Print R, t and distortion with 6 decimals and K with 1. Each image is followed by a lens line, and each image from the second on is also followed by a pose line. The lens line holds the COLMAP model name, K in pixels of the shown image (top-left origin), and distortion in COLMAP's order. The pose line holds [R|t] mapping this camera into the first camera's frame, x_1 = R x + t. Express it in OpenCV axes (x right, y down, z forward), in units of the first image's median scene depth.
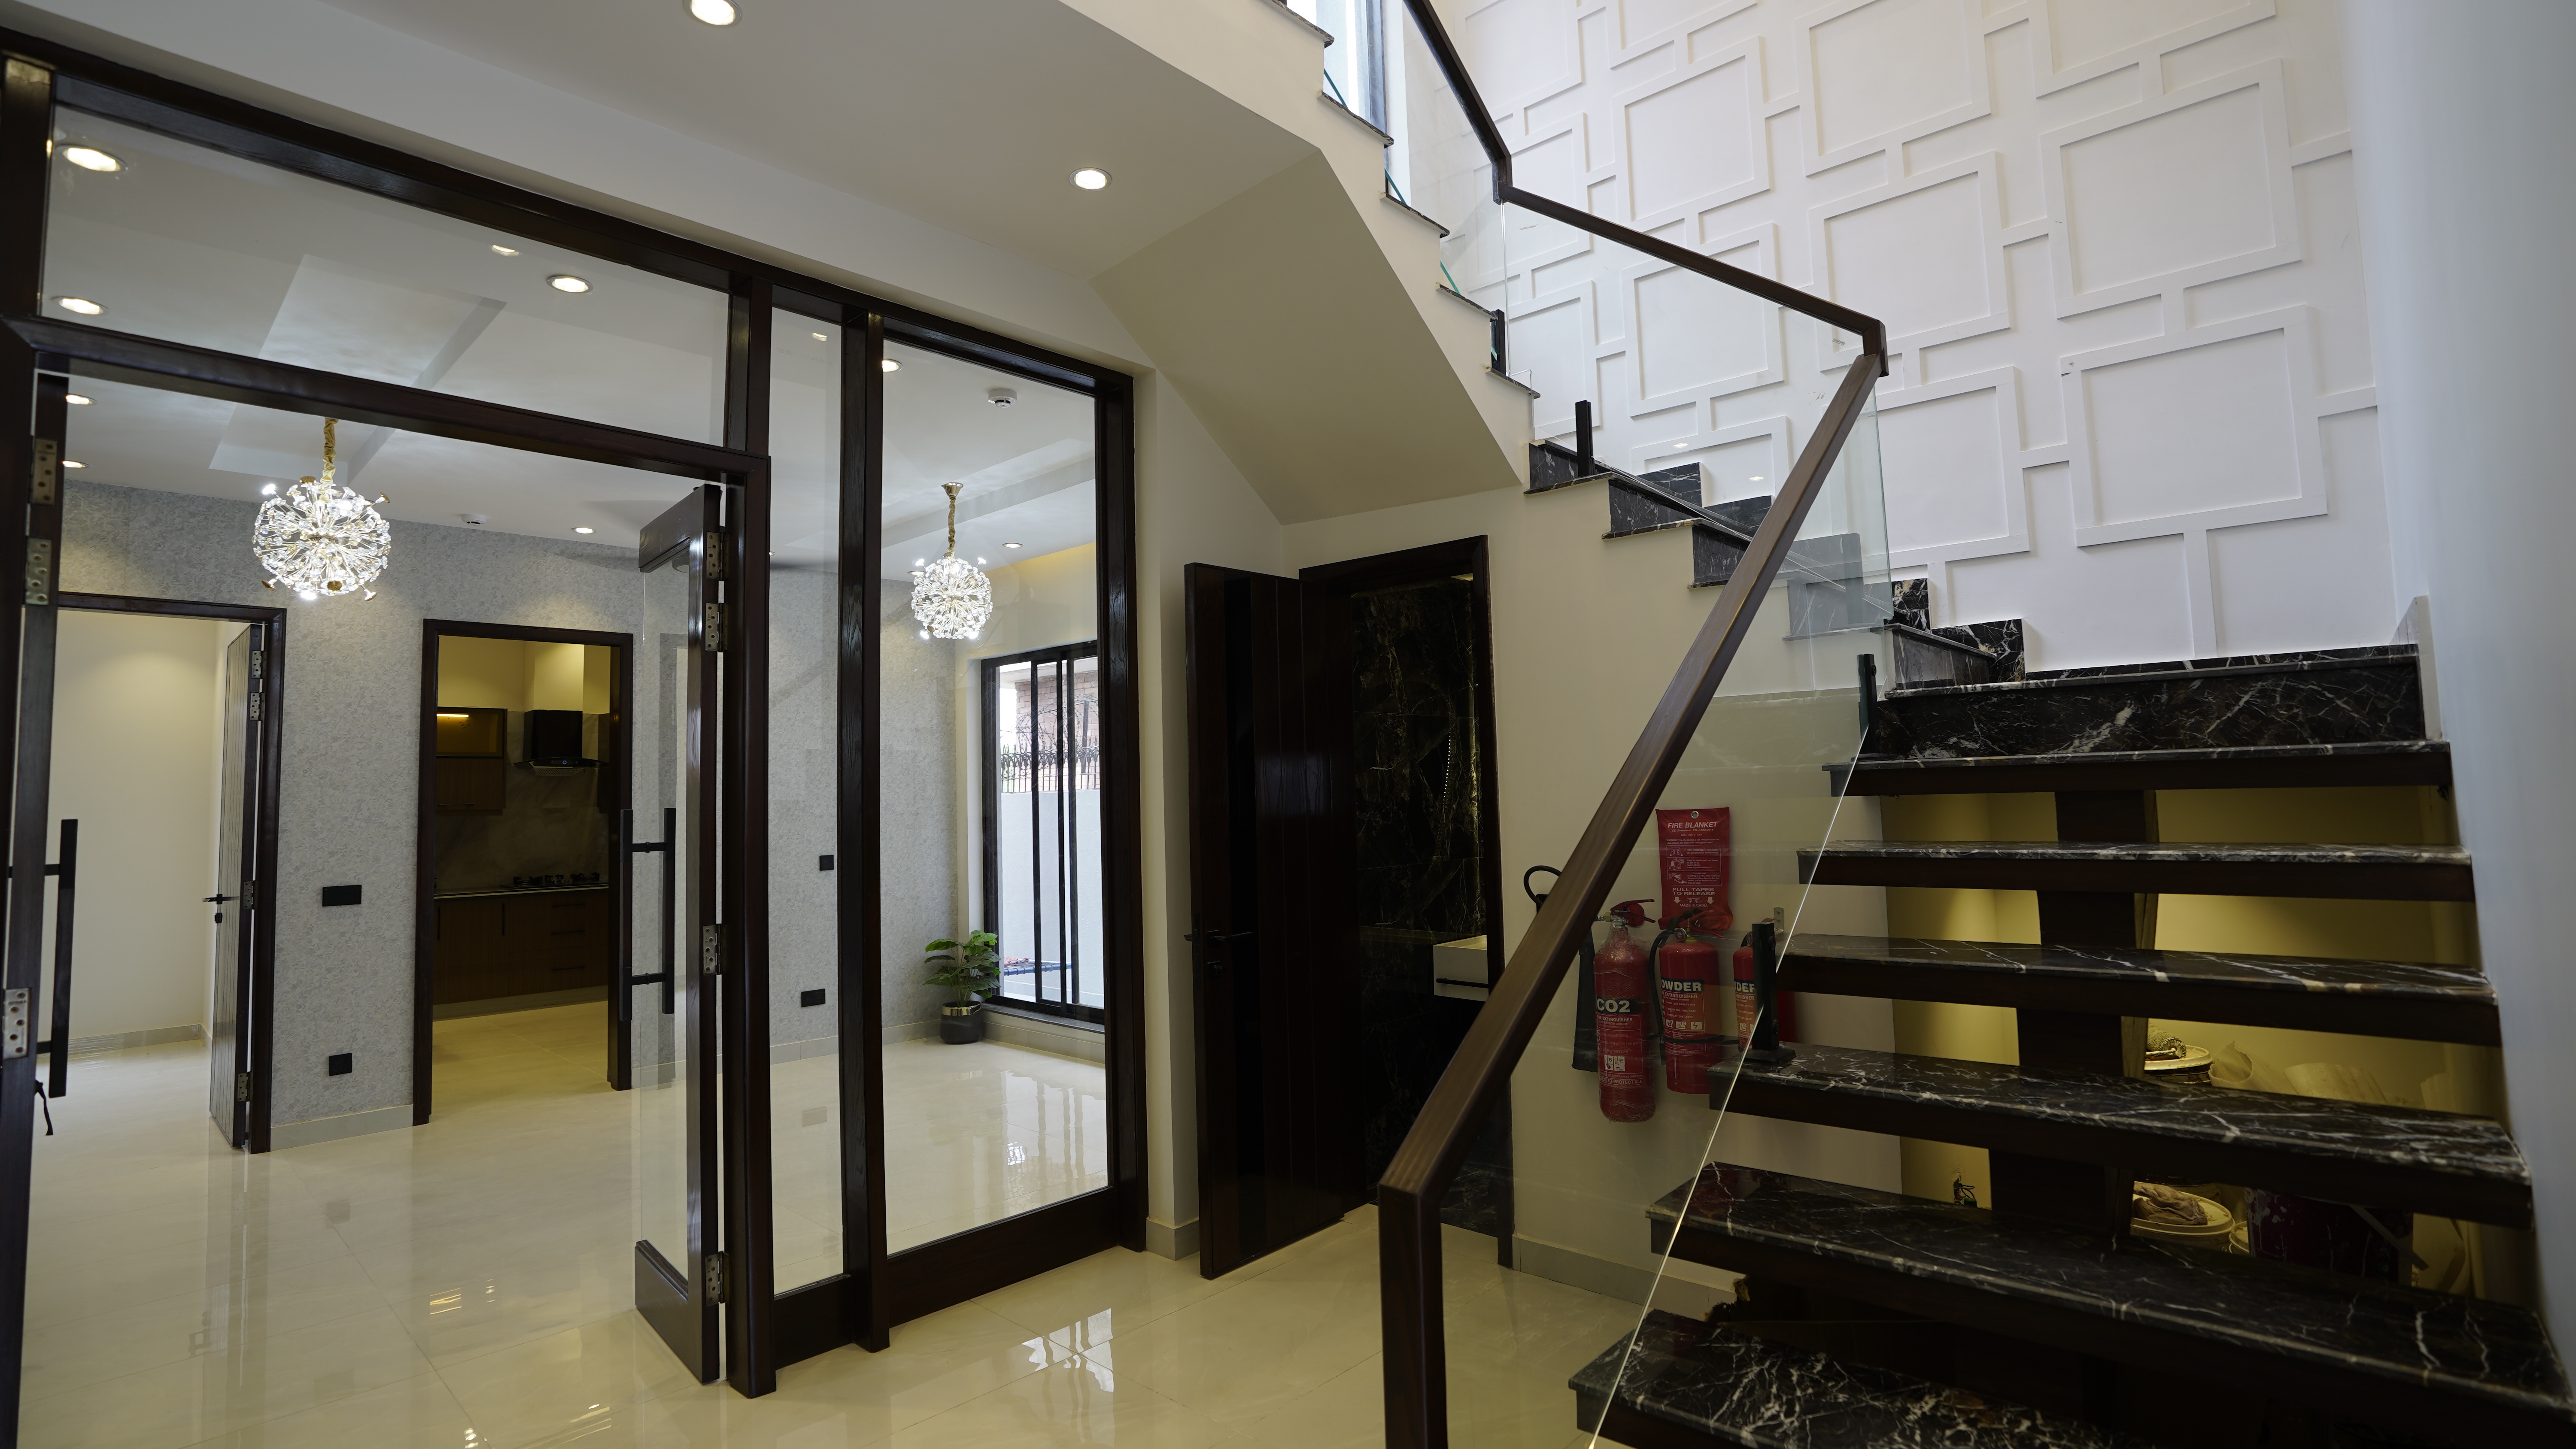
lens RADIAL K [[1171.5, 0, 1300.7], [0, 1171.5, 685.0], [0, 0, 1]] dist [-0.032996, -0.000091]
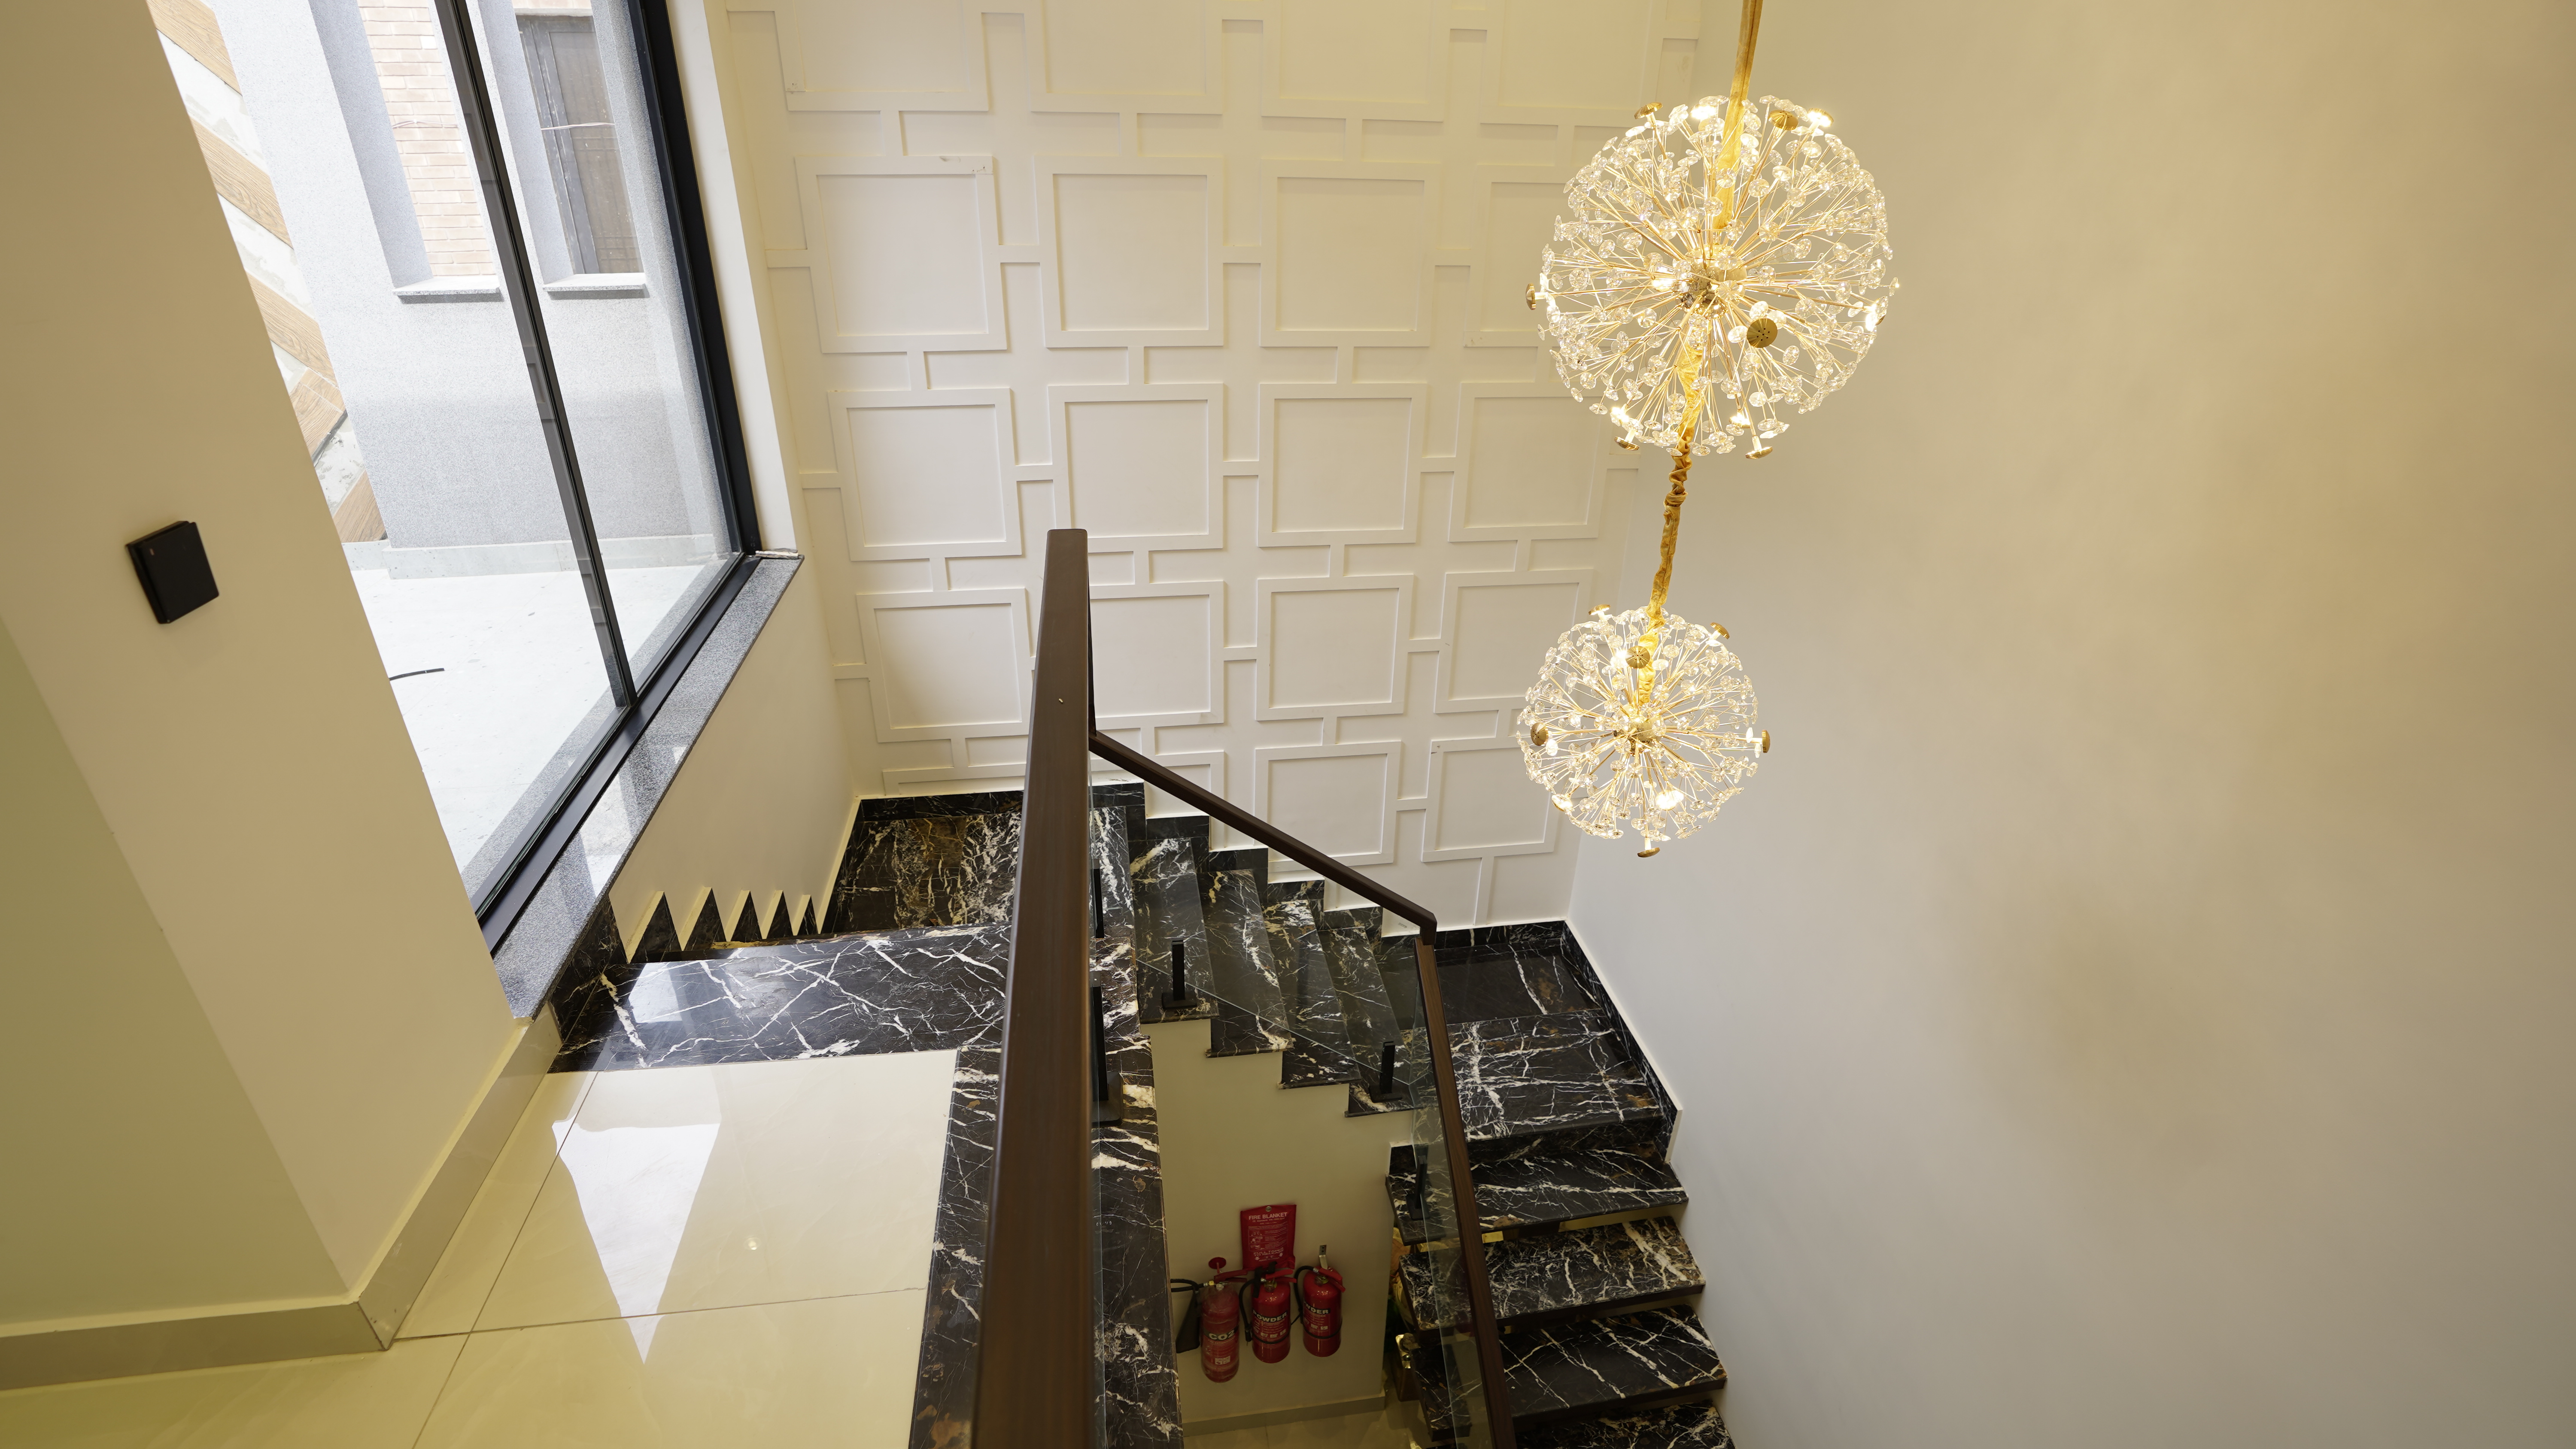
lens RADIAL K [[1198.6, 0, 1278.3], [0, 1198.6, 709.2], [0, 0, 1]] dist [-0.077787, 0.031844]
pose [[0.642653, -0.324079, 0.694241, -0.351628], [-0.096353, 0.864752, 0.492869, -0.887283], [-0.760075, -0.383636, 0.524510, 0.399626]]
